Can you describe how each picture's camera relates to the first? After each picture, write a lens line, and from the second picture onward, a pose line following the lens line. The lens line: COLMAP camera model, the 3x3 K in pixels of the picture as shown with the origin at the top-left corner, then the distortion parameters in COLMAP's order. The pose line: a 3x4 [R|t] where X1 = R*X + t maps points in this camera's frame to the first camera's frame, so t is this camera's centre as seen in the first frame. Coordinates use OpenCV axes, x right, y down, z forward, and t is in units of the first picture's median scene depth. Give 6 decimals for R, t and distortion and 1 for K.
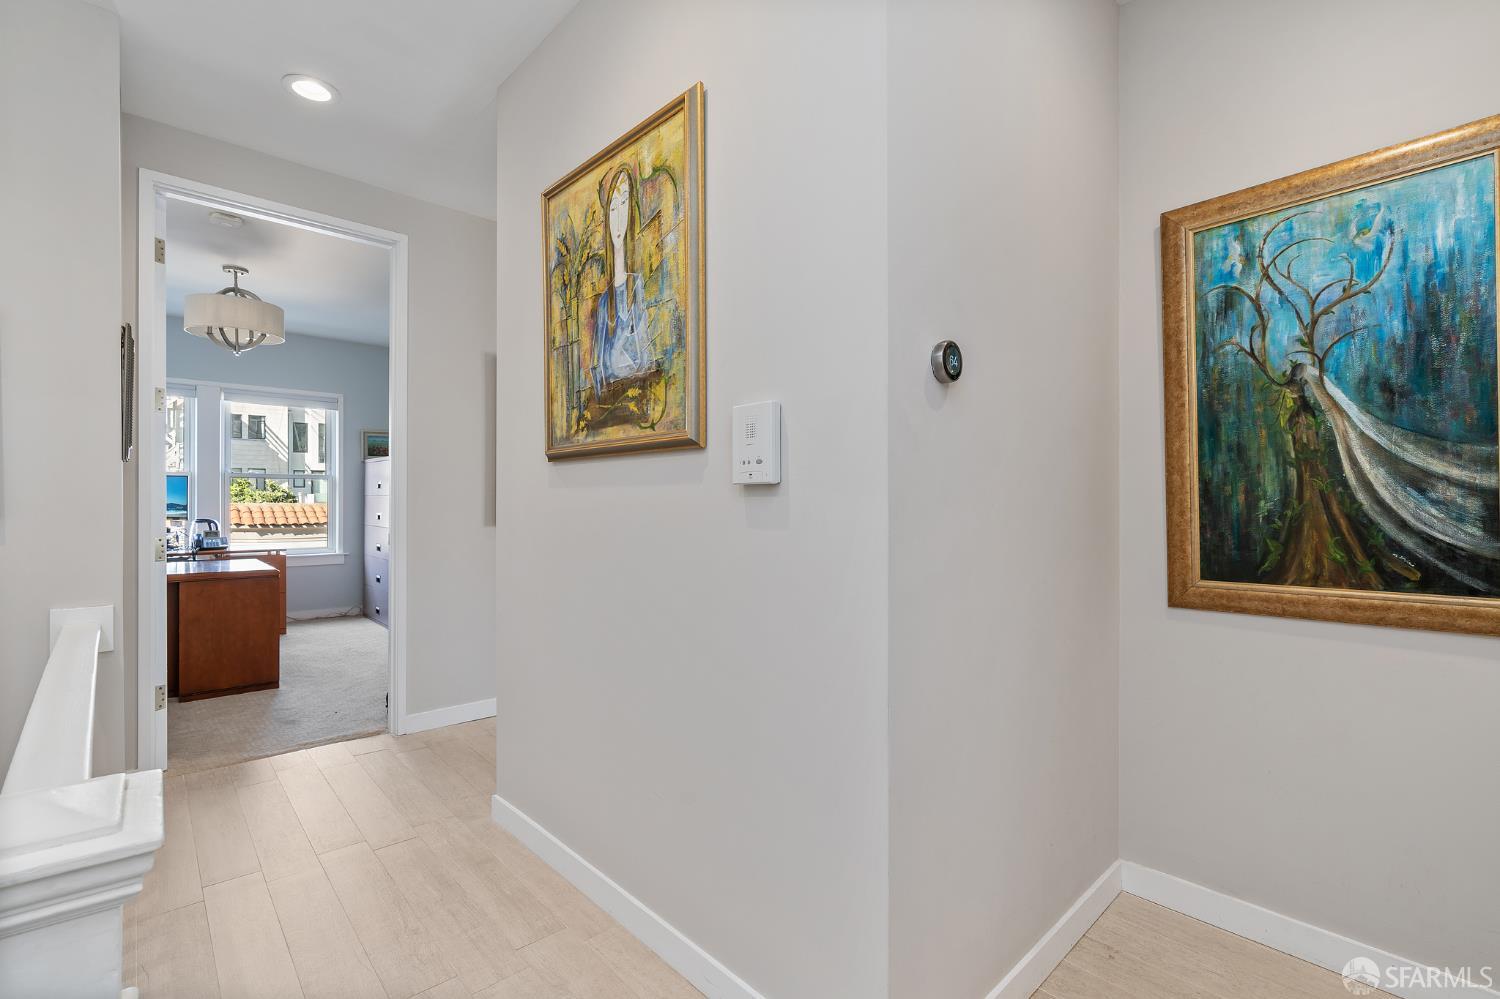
lens RADIAL K [[683.6, 0, 748.4], [0, 683.6, 495.1], [0, 0, 1]] dist [-0.003181, 0.000547]
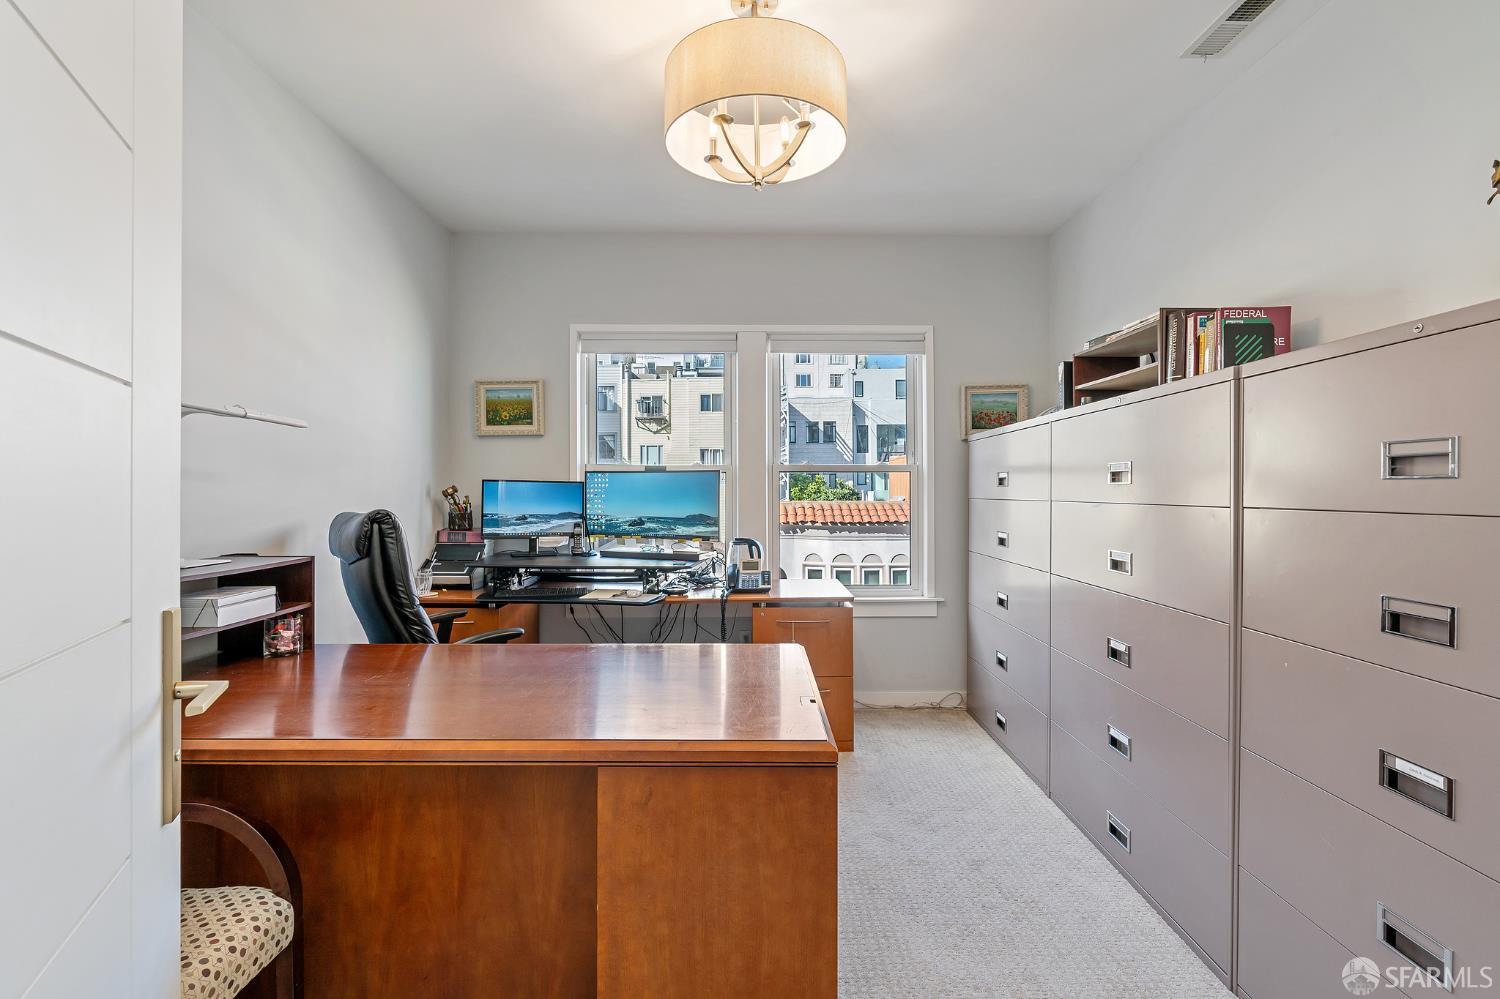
lens RADIAL K [[683.6, 0, 748.4], [0, 683.6, 495.1], [0, 0, 1]] dist [-0.003181, 0.000547]
pose [[0.734983, -0.001522, -0.678084, -0.114993], [0.005813, 0.999975, 0.004056, -0.002385], [0.678061, -0.006923, 0.734973, 0.169582]]
